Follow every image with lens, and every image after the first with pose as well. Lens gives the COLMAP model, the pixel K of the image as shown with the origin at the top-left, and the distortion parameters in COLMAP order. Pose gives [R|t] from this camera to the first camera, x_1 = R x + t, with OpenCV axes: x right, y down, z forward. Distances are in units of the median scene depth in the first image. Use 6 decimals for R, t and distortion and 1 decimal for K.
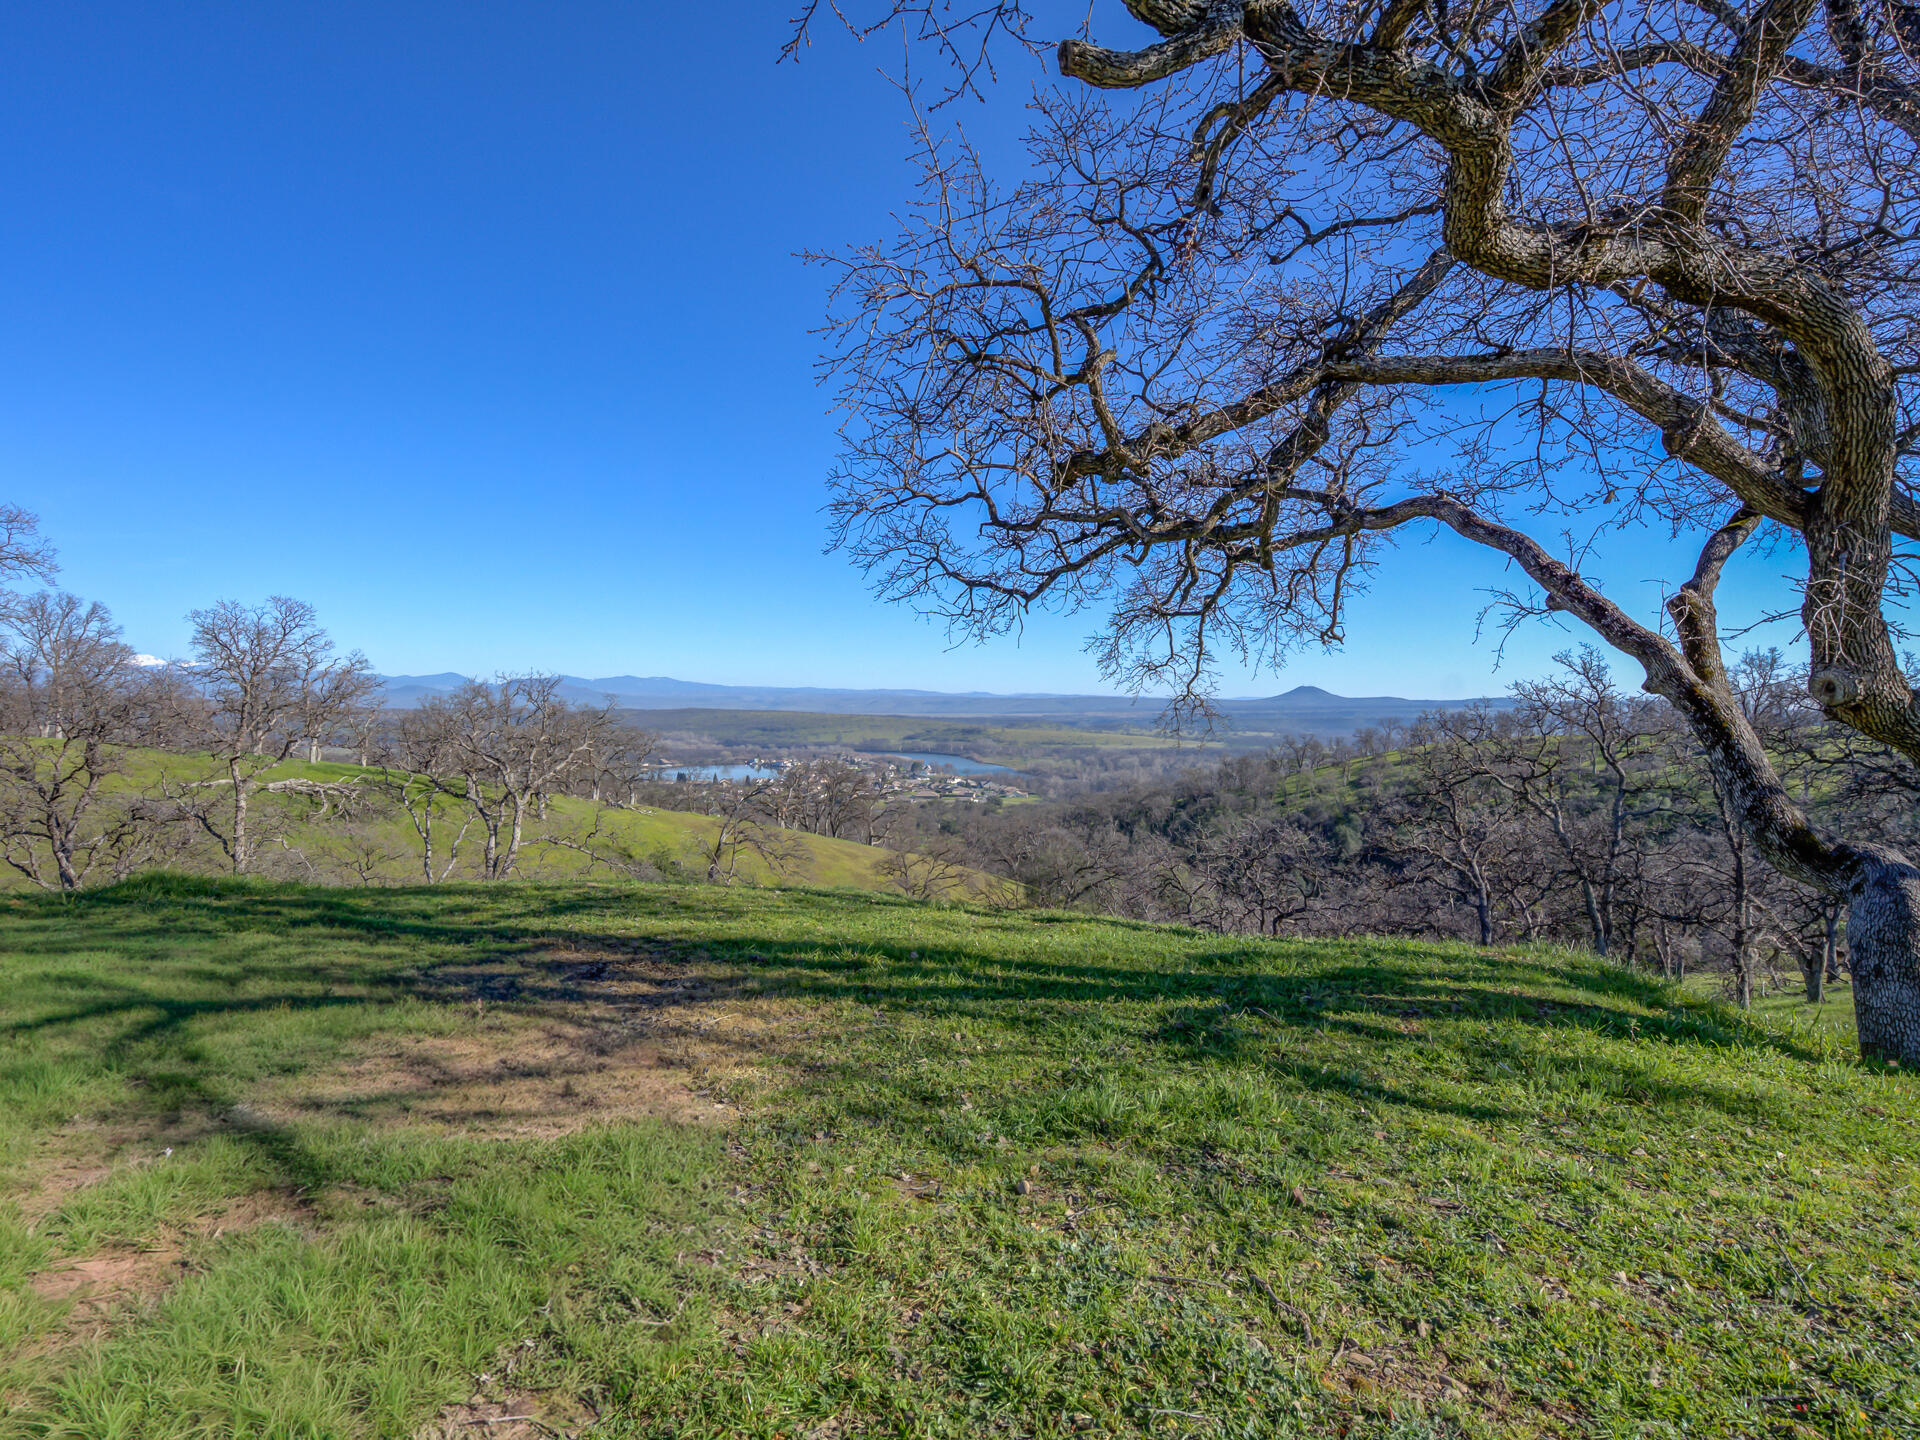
lens RADIAL K [[1034.7, 0, 954.9], [0, 1034.7, 723.2], [0, 0, 1]] dist [0.006556, -0.003048]
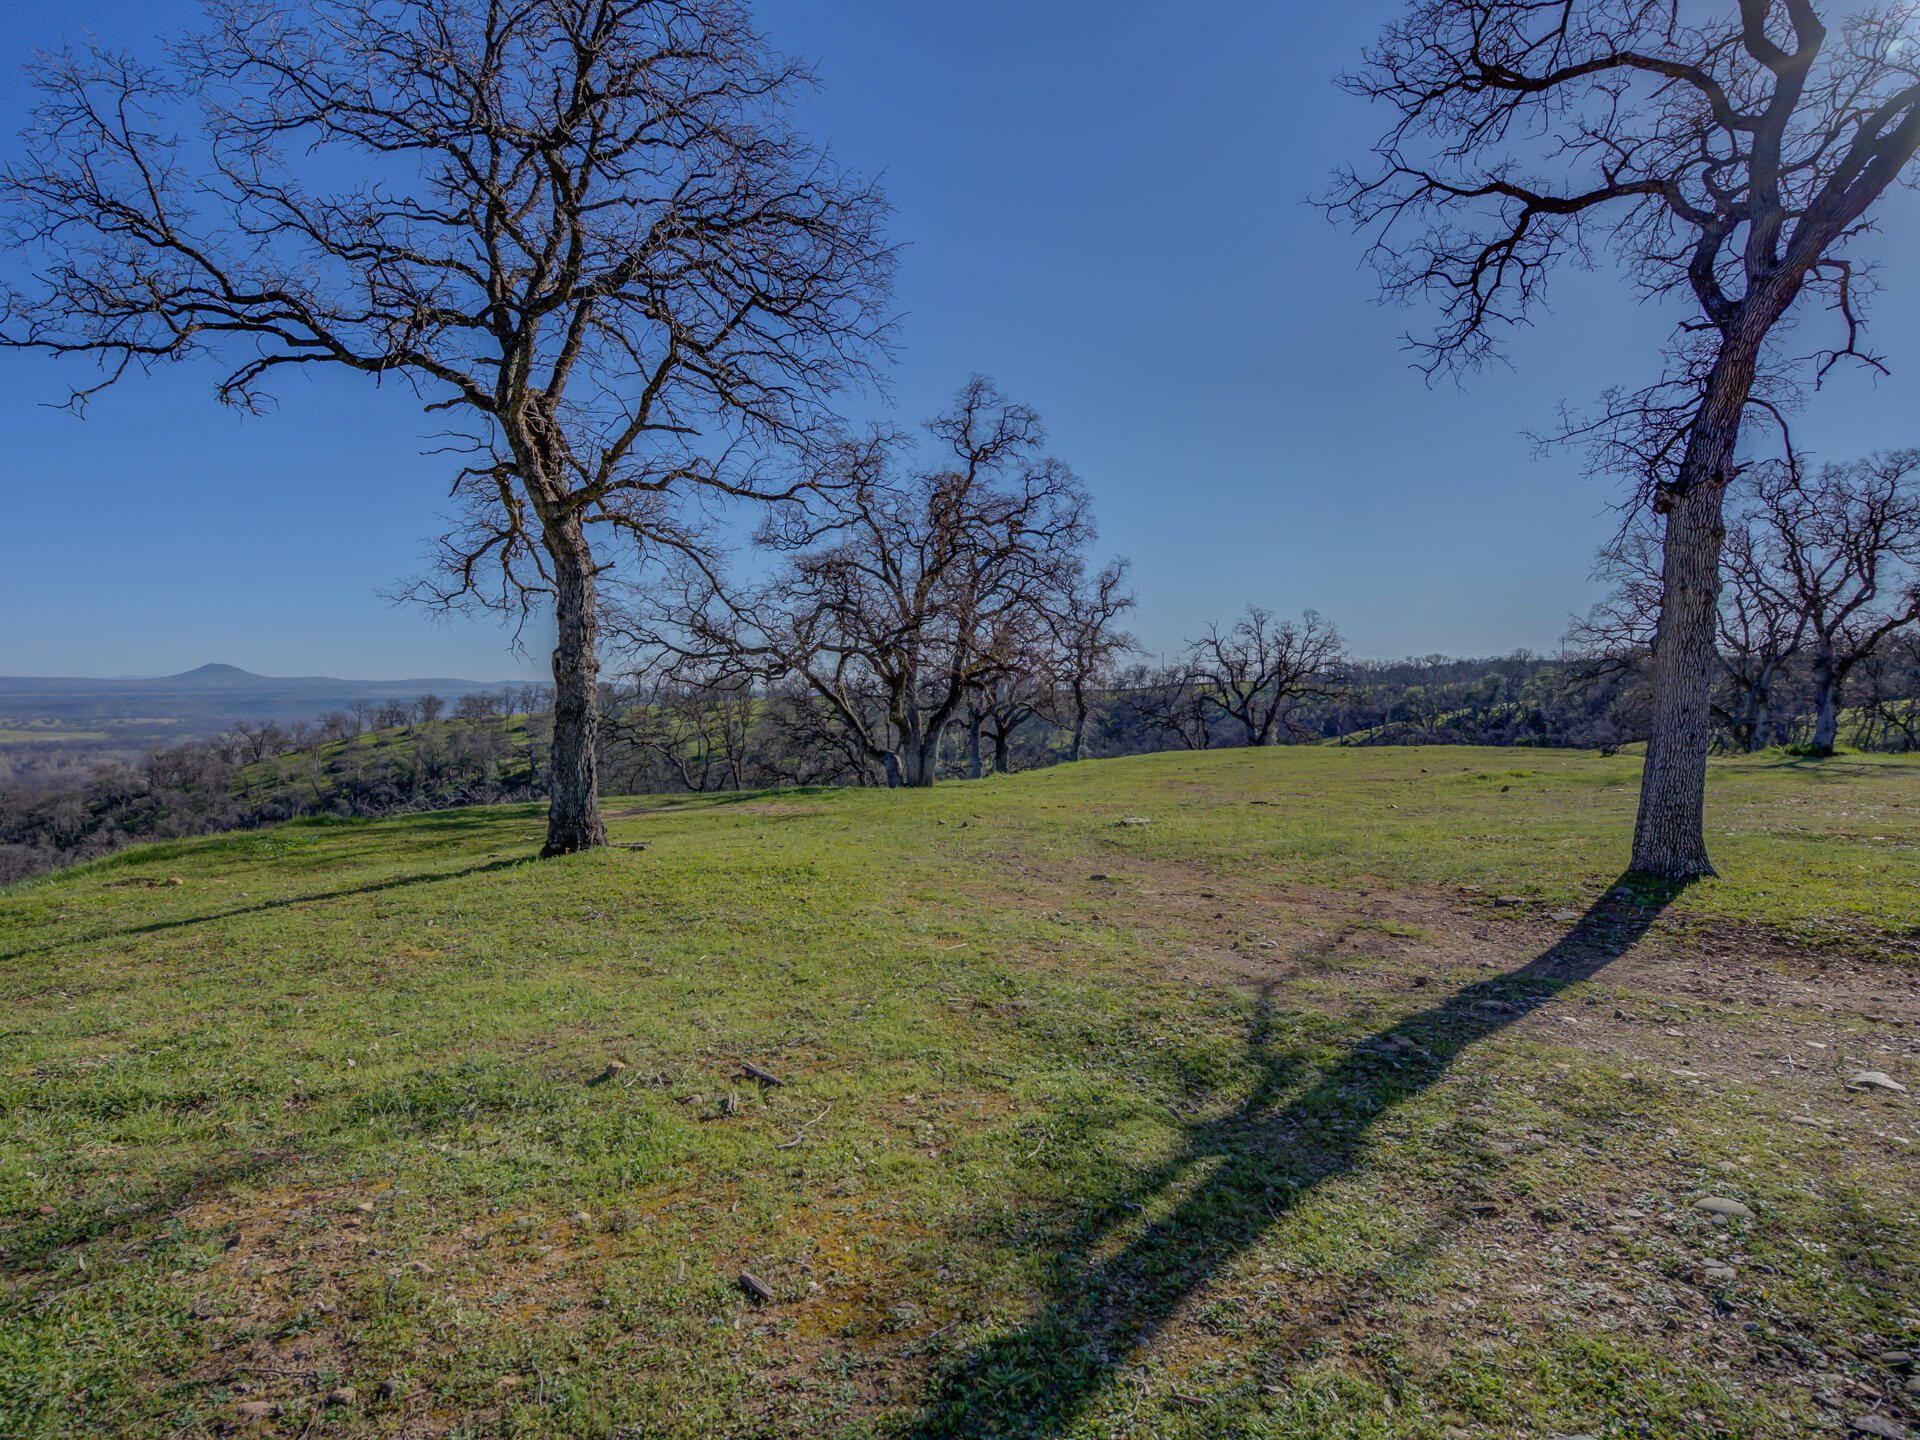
lens RADIAL K [[1034.7, 0, 945.5], [0, 1034.7, 714.1], [0, 0, 1]] dist [0.006556, -0.003048]
pose [[0.588537, -0.026373, 0.808040, -0.068967], [0.017436, 0.999649, 0.019928, -0.003116], [-0.808282, 0.002361, 0.588791, -0.050030]]
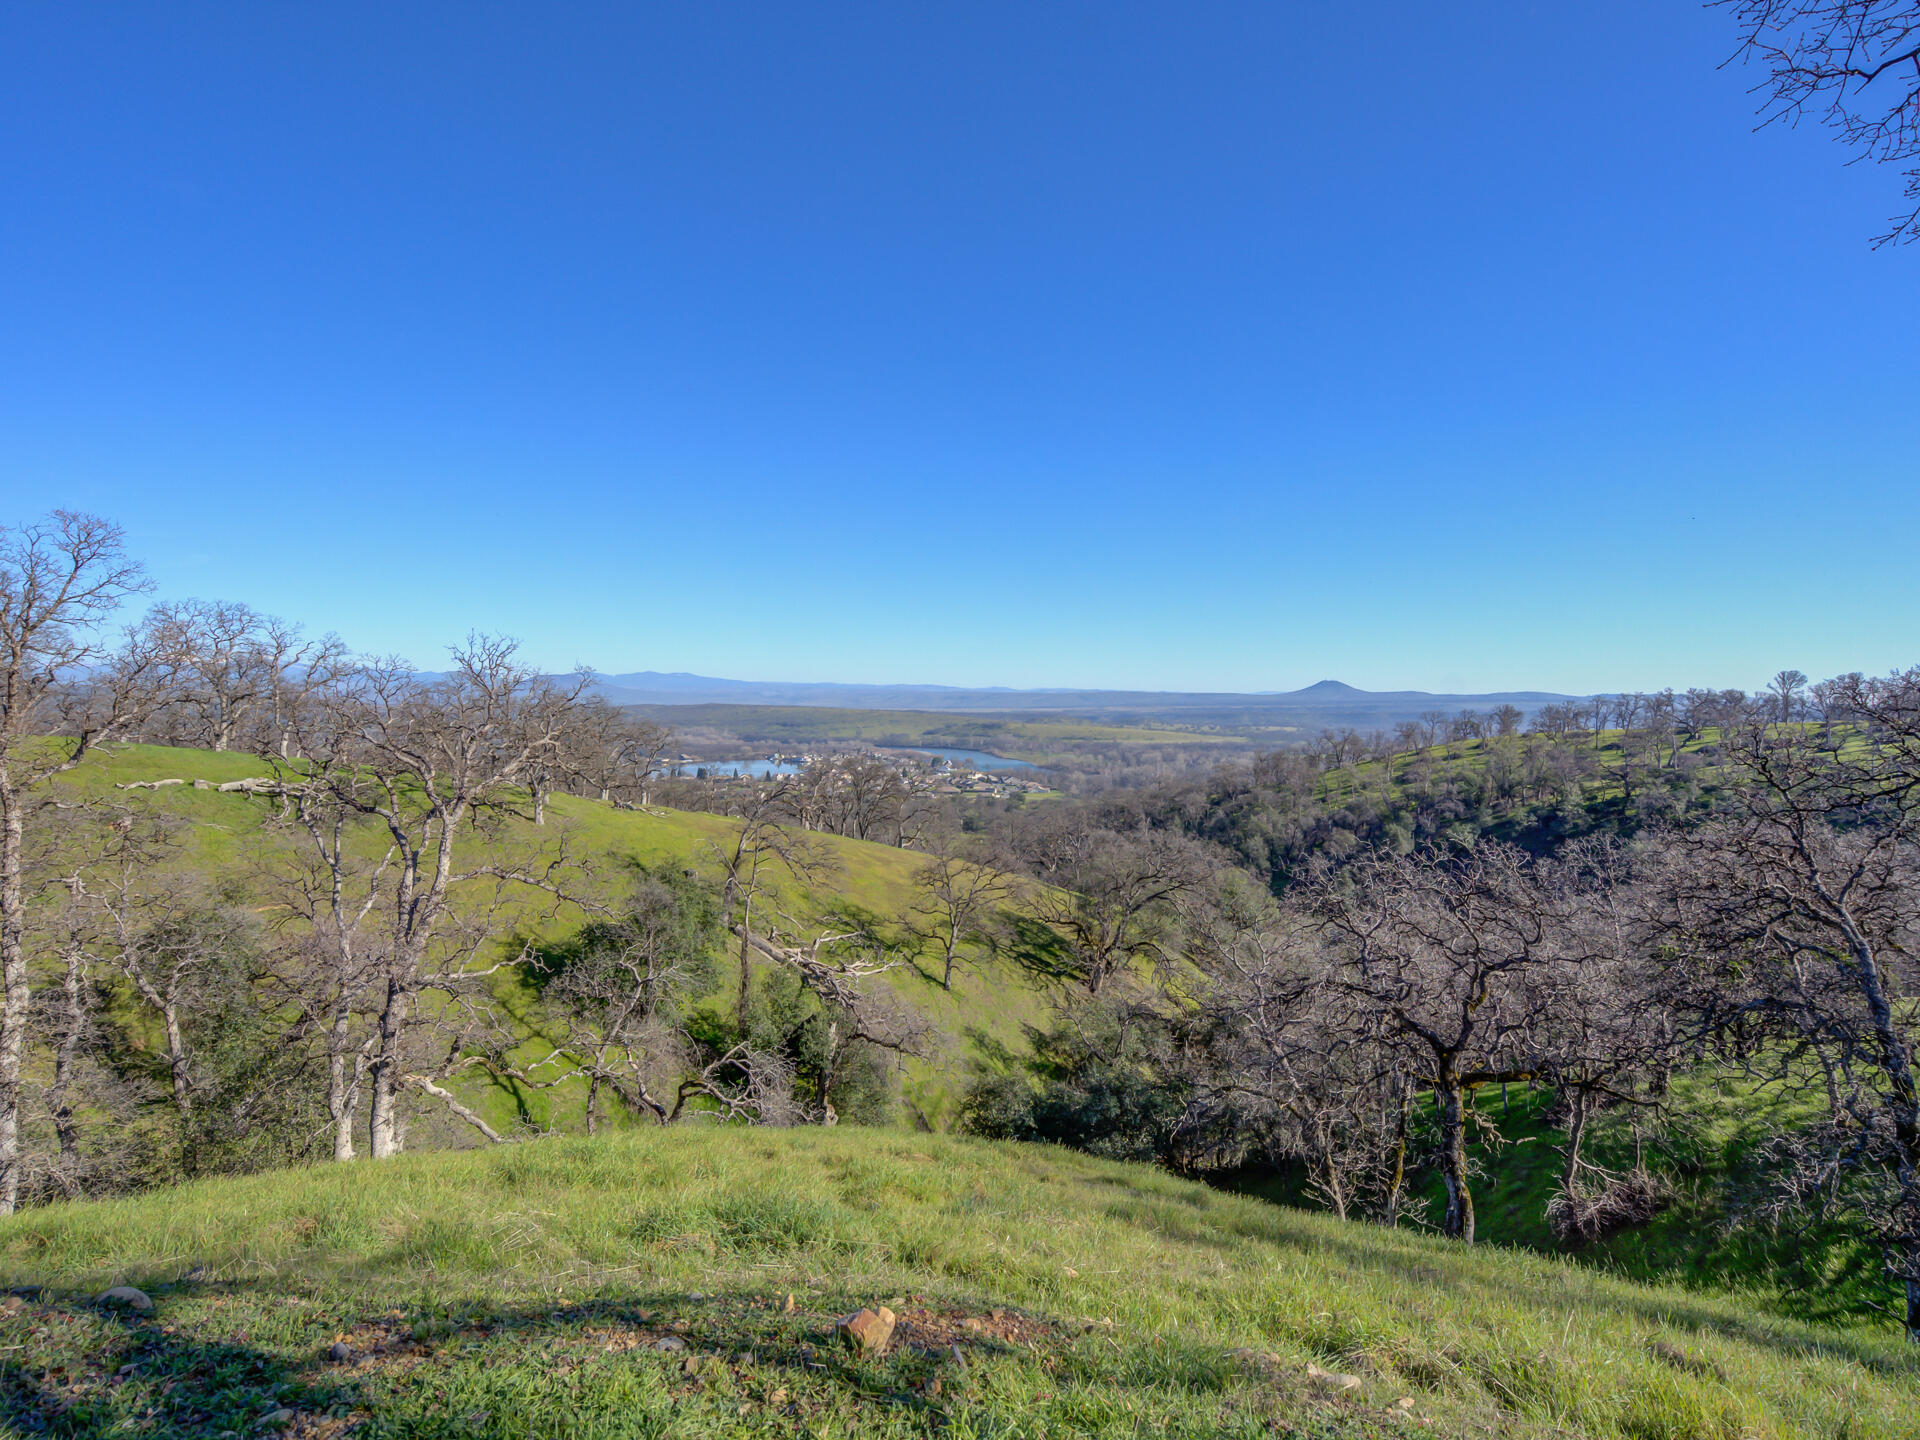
lens RADIAL K [[1034.7, 0, 963.3], [0, 1034.7, 721.9], [0, 0, 1]] dist [0.006556, -0.003048]
pose [[0.999939, -0.001109, -0.010980, -0.009031], [0.001146, 0.999993, 0.003429, 0.001202], [0.010976, -0.003442, 0.999934, 0.041229]]
